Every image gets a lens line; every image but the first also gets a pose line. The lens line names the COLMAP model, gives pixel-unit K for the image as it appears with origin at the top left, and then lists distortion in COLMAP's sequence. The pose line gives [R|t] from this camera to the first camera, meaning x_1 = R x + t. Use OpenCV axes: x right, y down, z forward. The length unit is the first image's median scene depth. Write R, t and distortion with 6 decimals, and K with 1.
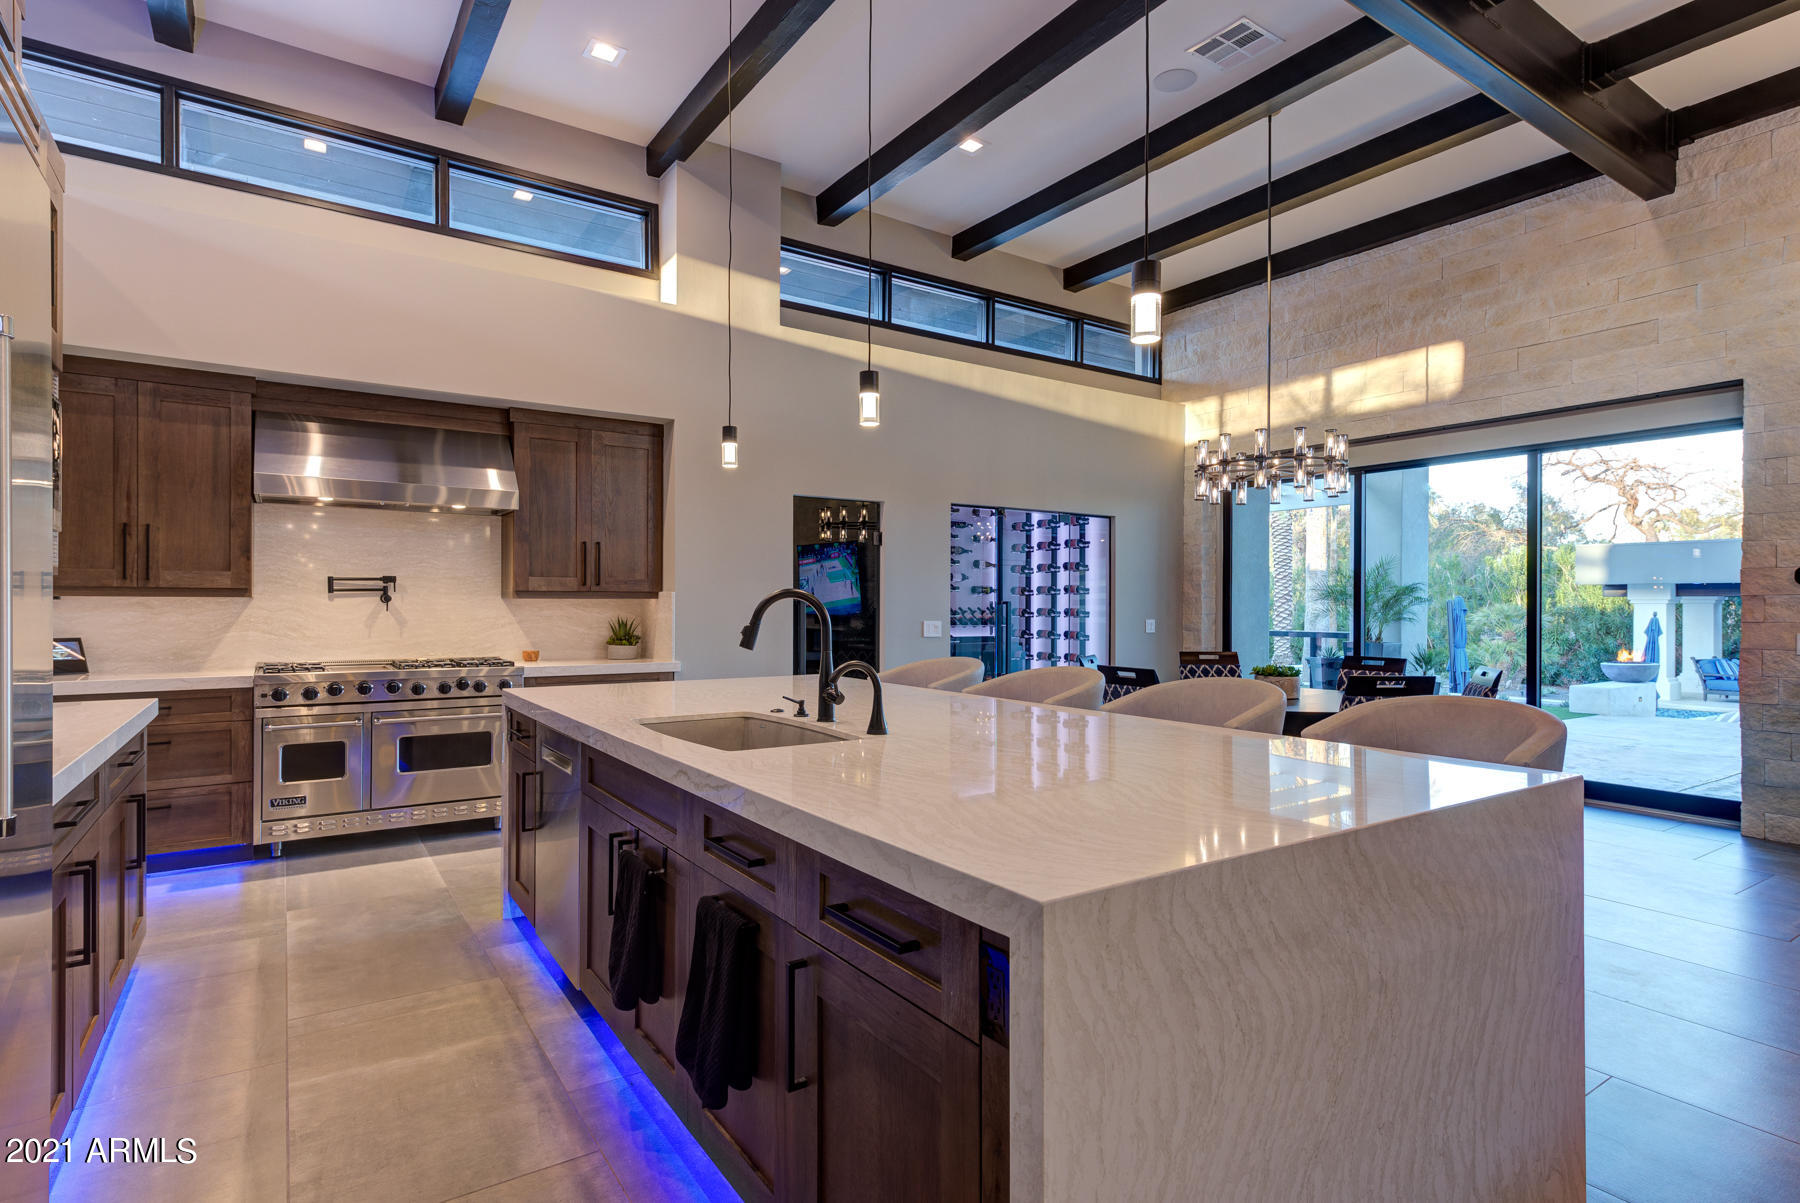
lens RADIAL K [[906.1, 0, 900.0], [0, 906.1, 601.5], [0, 0, 1]] dist [0.003557, 0.000711]
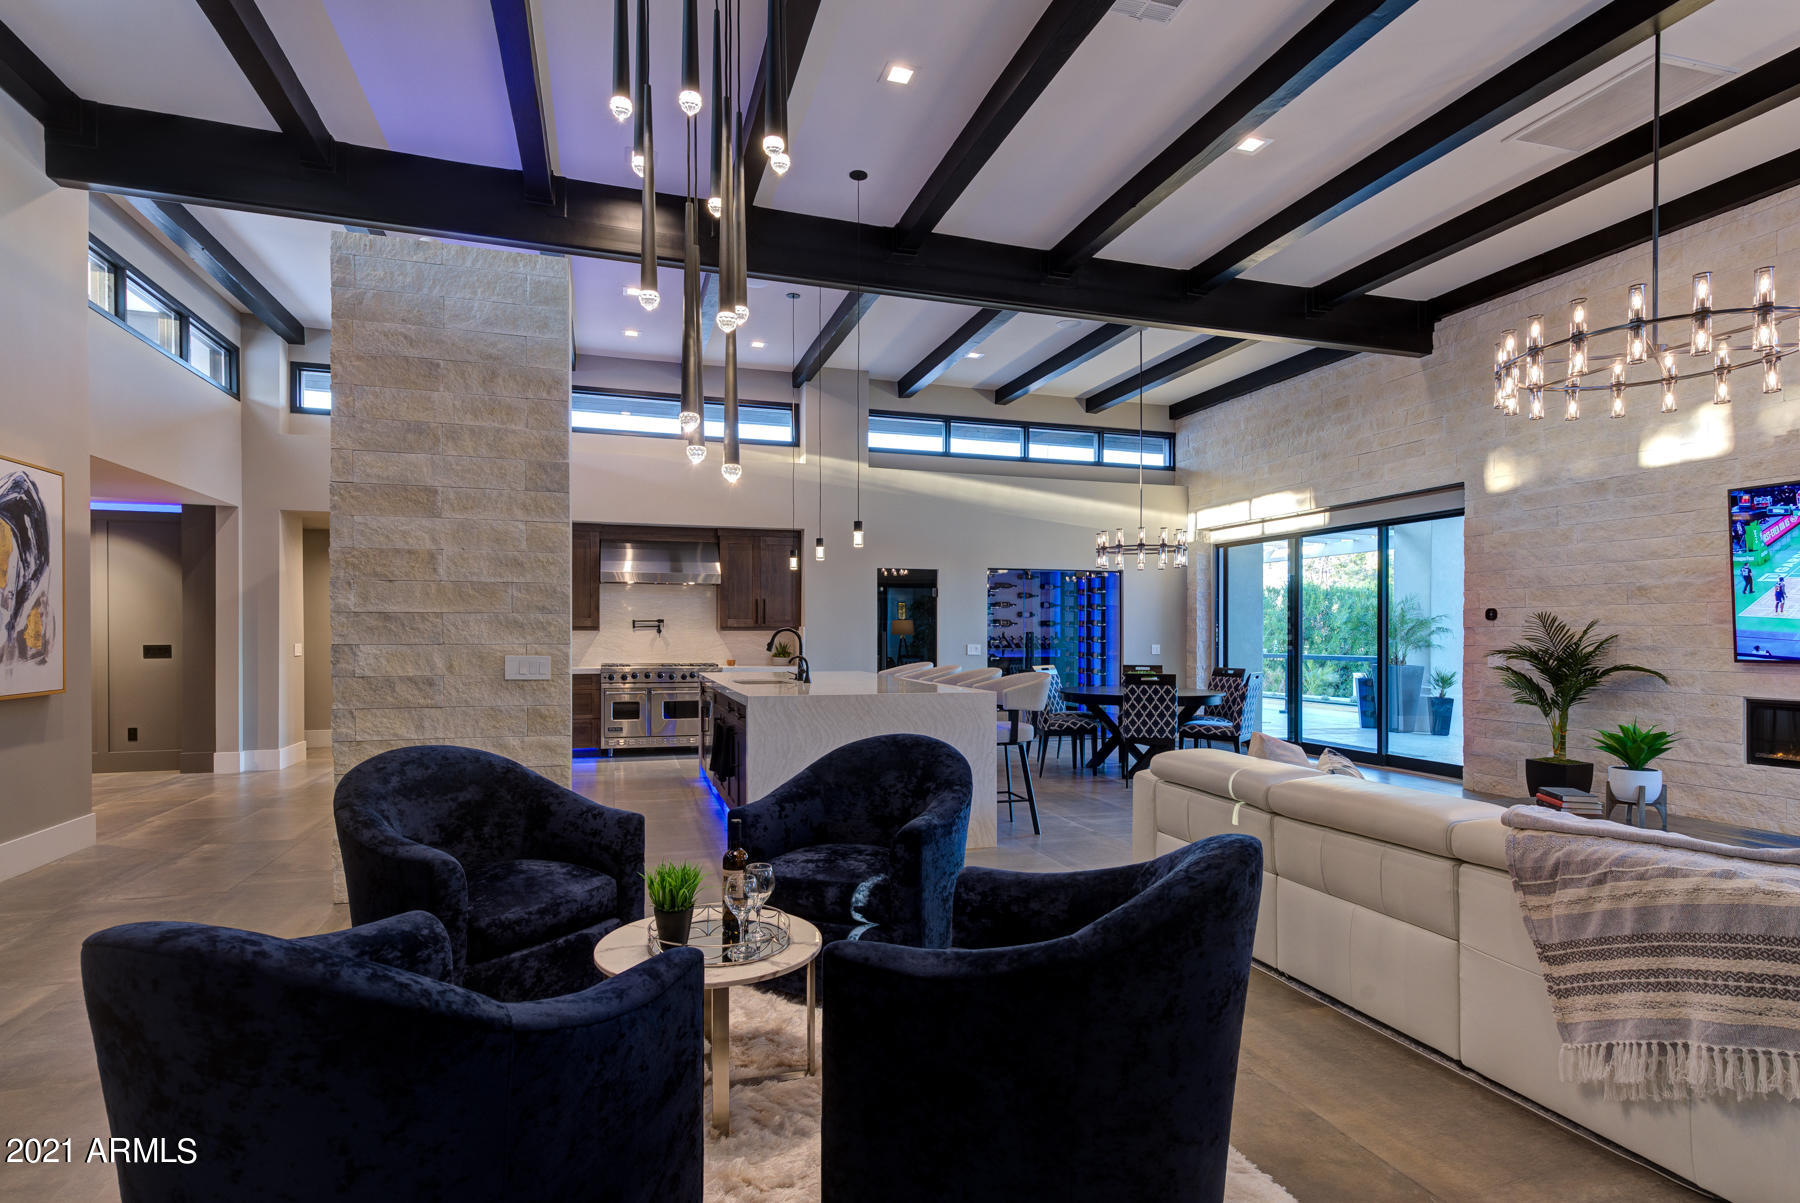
lens RADIAL K [[929.0, 0, 907.3], [0, 929.0, 639.5], [0, 0, 1]] dist [-0.004704, -0.000830]
pose [[0.957617, 0.001163, -0.288042, 0.477081], [0.001816, 0.999948, 0.010076, -0.004071], [0.288038, -0.010172, 0.957565, -0.693753]]
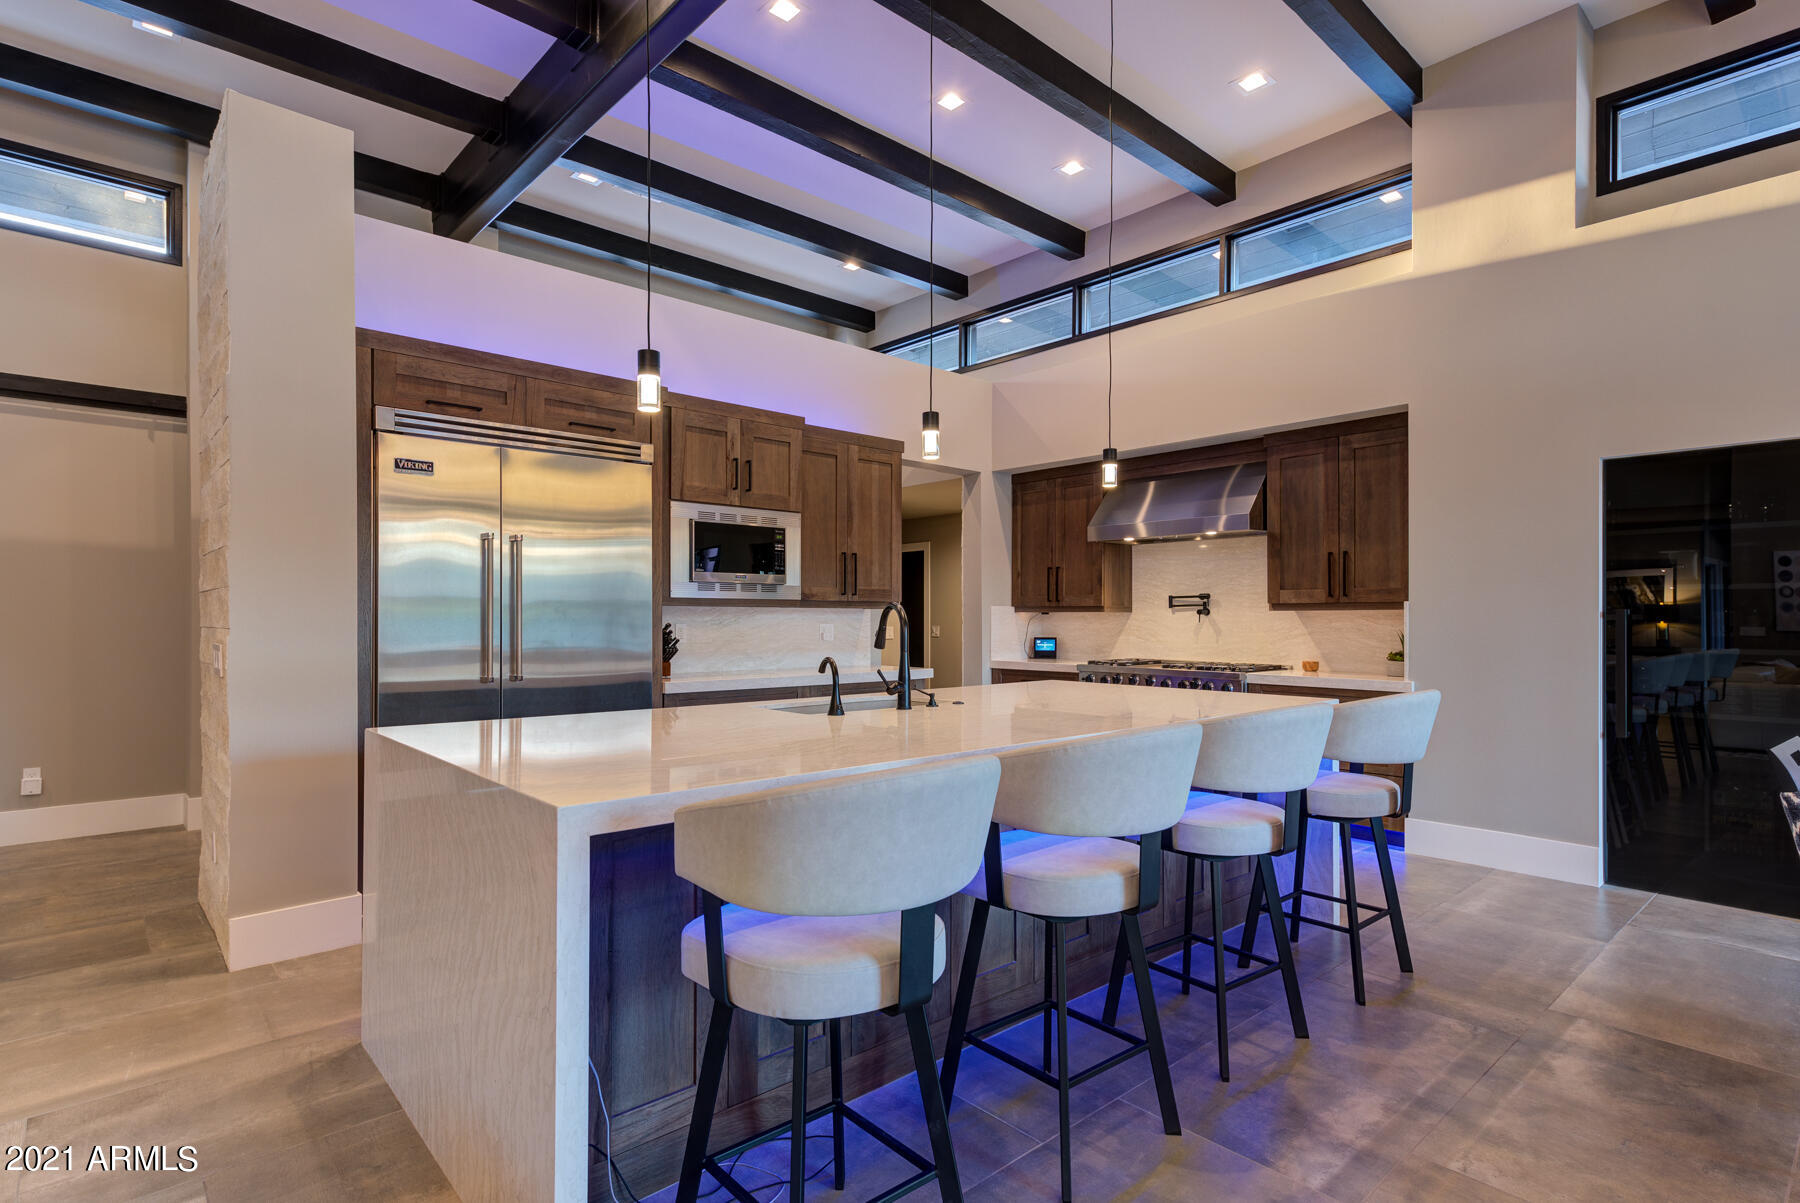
lens RADIAL K [[905.1, 0, 880.6], [0, 905.1, 619.4], [0, 0, 1]] dist [-0.000782, -0.000215]
pose [[0.118589, 0.000331, -0.992943, 0.574796], [0.005959, 0.999982, 0.001045, 0.002827], [0.992926, -0.006041, 0.118585, 0.401809]]
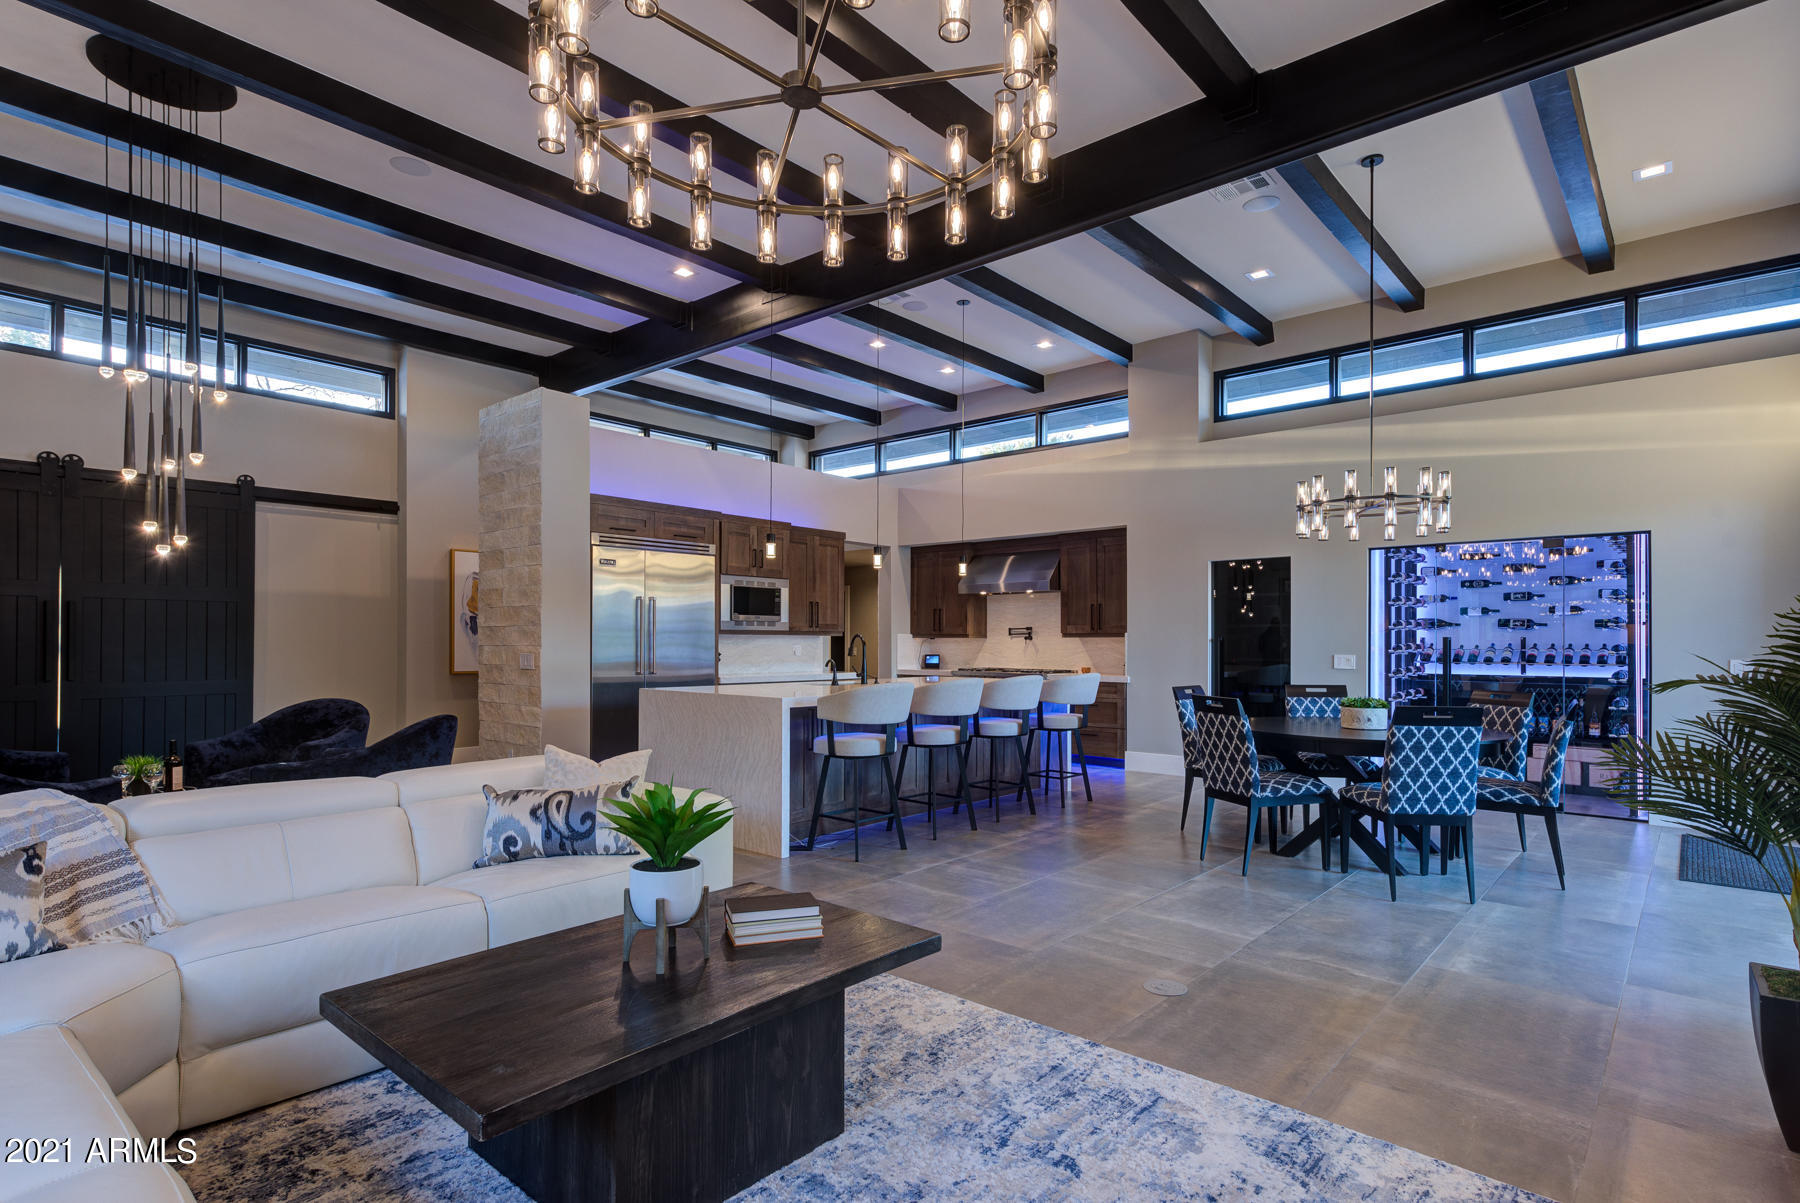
lens RADIAL K [[905.1, 0, 880.6], [0, 905.1, 619.4], [0, 0, 1]] dist [-0.000782, -0.000215]
pose [[0.234301, -0.024592, -0.971853, 1.235036], [0.004424, 0.999697, -0.024230, 0.002308], [0.972154, 0.001377, 0.234338, 0.209570]]
